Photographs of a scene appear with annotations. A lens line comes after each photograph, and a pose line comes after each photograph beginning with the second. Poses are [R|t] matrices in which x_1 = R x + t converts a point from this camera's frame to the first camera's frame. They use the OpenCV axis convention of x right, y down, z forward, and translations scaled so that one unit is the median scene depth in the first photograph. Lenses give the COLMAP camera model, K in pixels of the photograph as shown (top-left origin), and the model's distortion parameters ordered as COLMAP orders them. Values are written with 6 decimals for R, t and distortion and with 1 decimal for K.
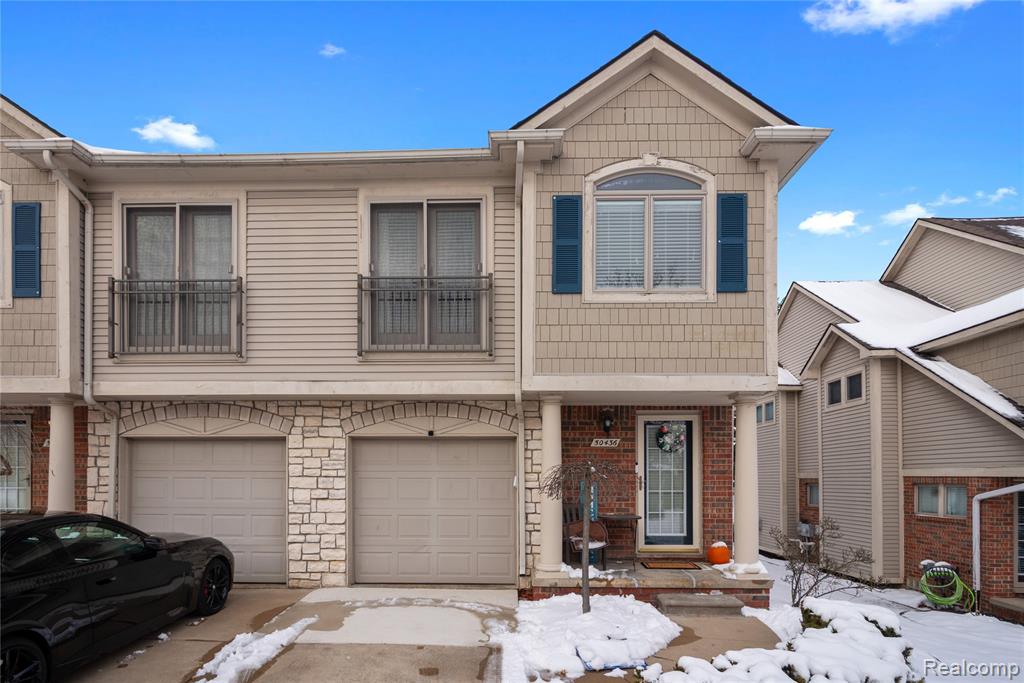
lens RADIAL K [[522.7, 0, 508.5], [0, 522.7, 374.4], [0, 0, 1]] dist [0.000341, -0.000207]
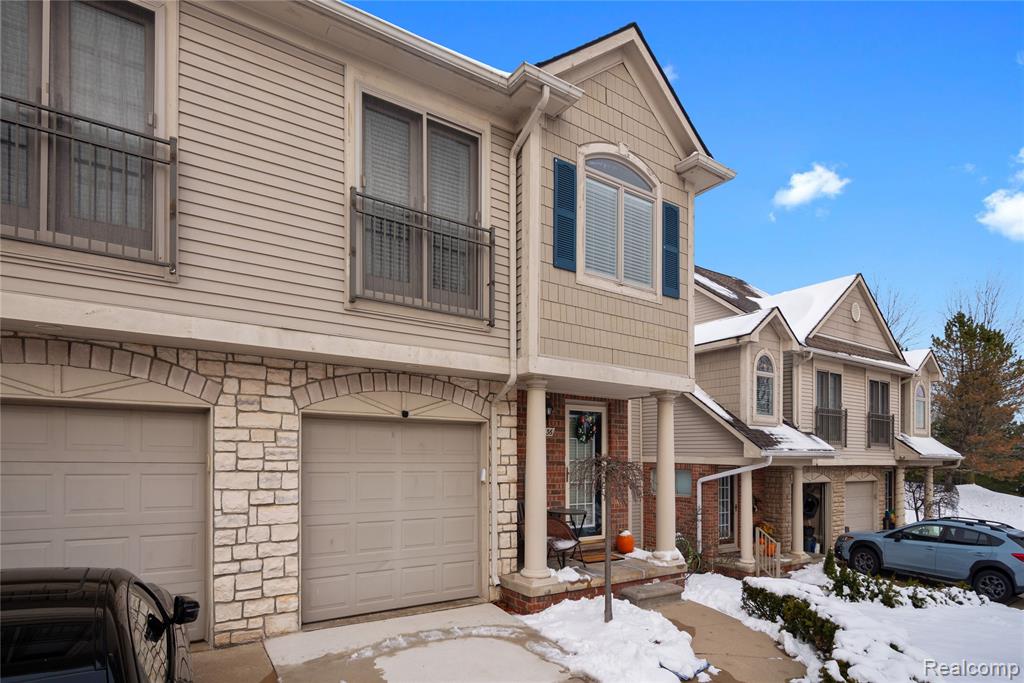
lens RADIAL K [[579.5, 0, 422.0], [0, 579.5, 342.1], [0, 0, 1]] dist [0.001721, 0.000595]
pose [[0.824837, 0.116164, 0.553308, -0.617815], [-0.125080, 0.991907, -0.021785, 0.022952], [-0.551361, -0.051239, 0.832692, 0.280589]]
